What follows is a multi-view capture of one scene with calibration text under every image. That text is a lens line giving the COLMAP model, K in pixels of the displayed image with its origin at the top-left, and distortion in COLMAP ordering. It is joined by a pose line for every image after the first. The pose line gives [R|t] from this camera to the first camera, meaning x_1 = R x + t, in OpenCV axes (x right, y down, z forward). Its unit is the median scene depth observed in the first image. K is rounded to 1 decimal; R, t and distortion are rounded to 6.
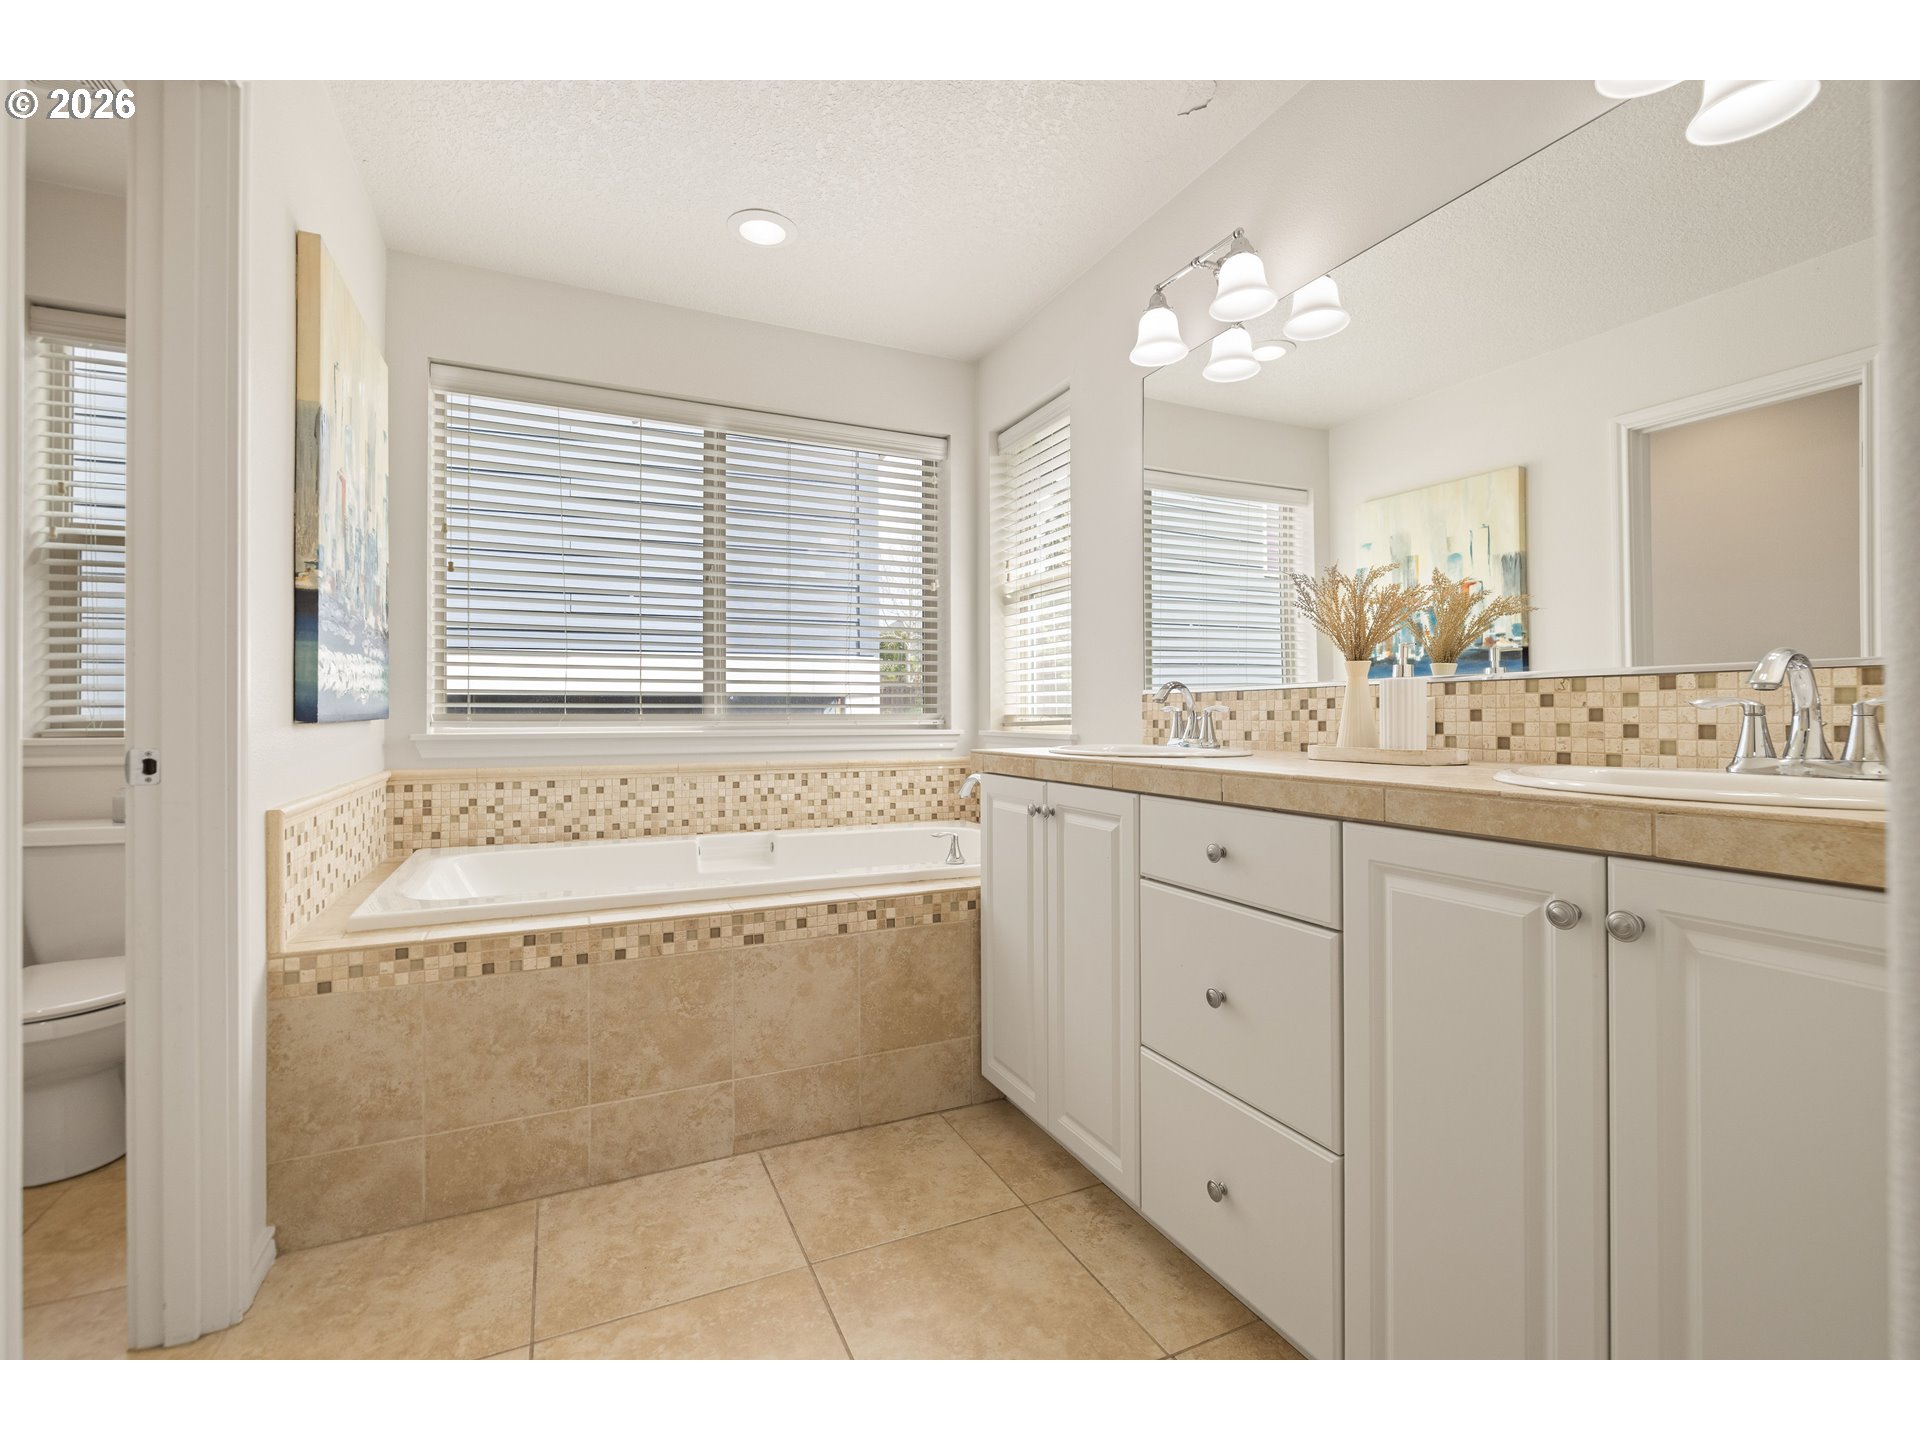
lens RADIAL K [[858.6, 0, 952.4], [0, 858.6, 712.3], [0, 0, 1]] dist [-0.001955, 0.000244]
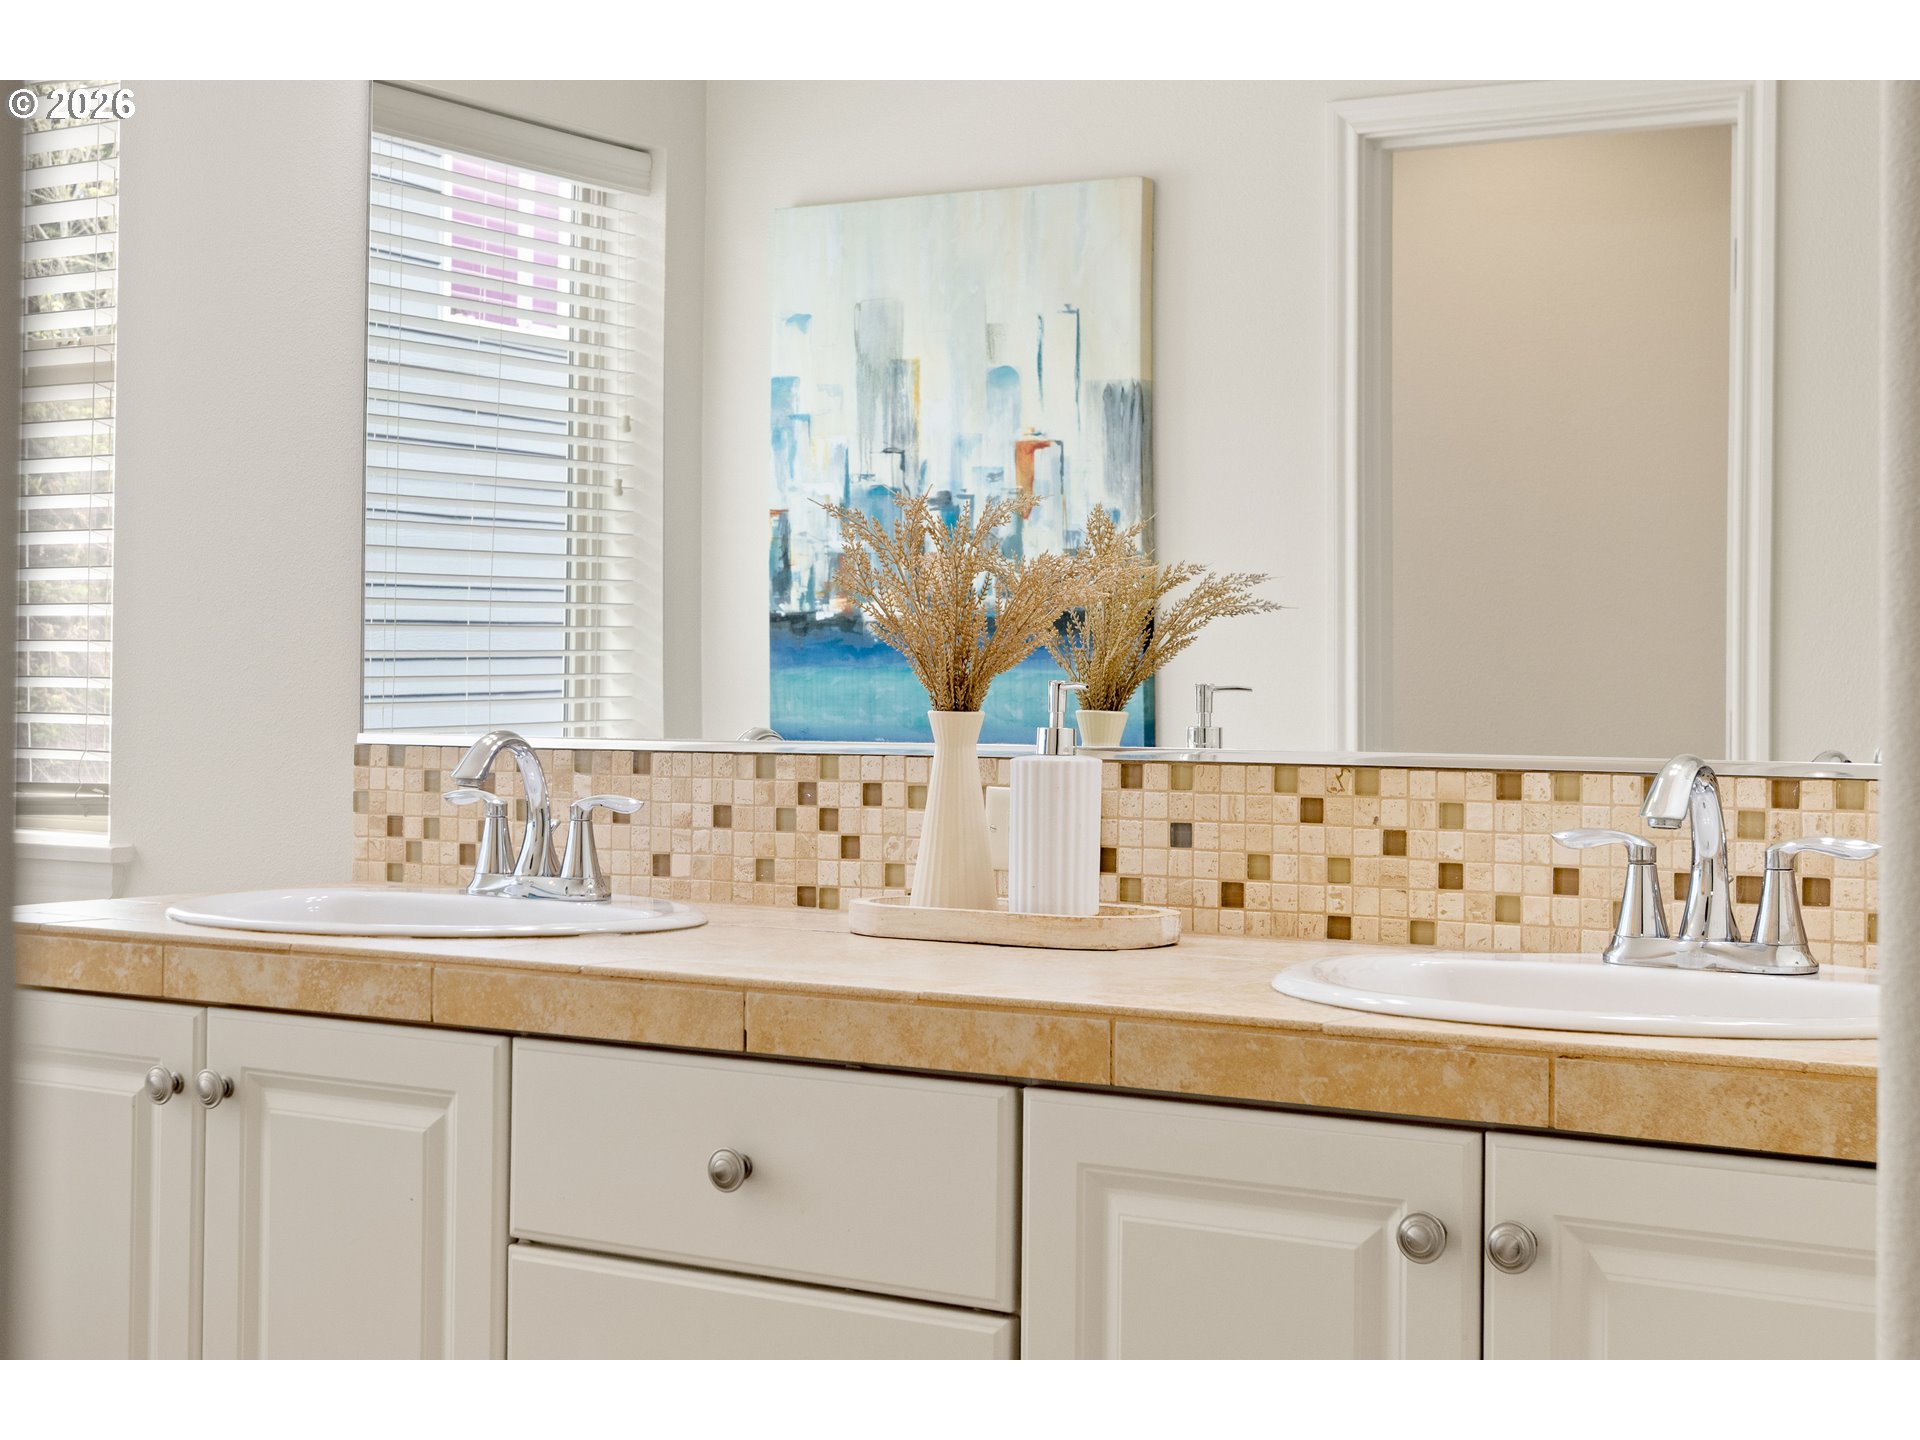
lens RADIAL K [[2831.0, 0, 960.0], [0, 2831.0, 720.0], [0, 0, 1]] dist [0.000238, 0.043228]
pose [[0.842931, 0.009005, 0.537947, -0.330439], [-0.015648, 0.999847, 0.007783, -0.069837], [-0.537795, -0.014978, 0.842943, -0.246974]]
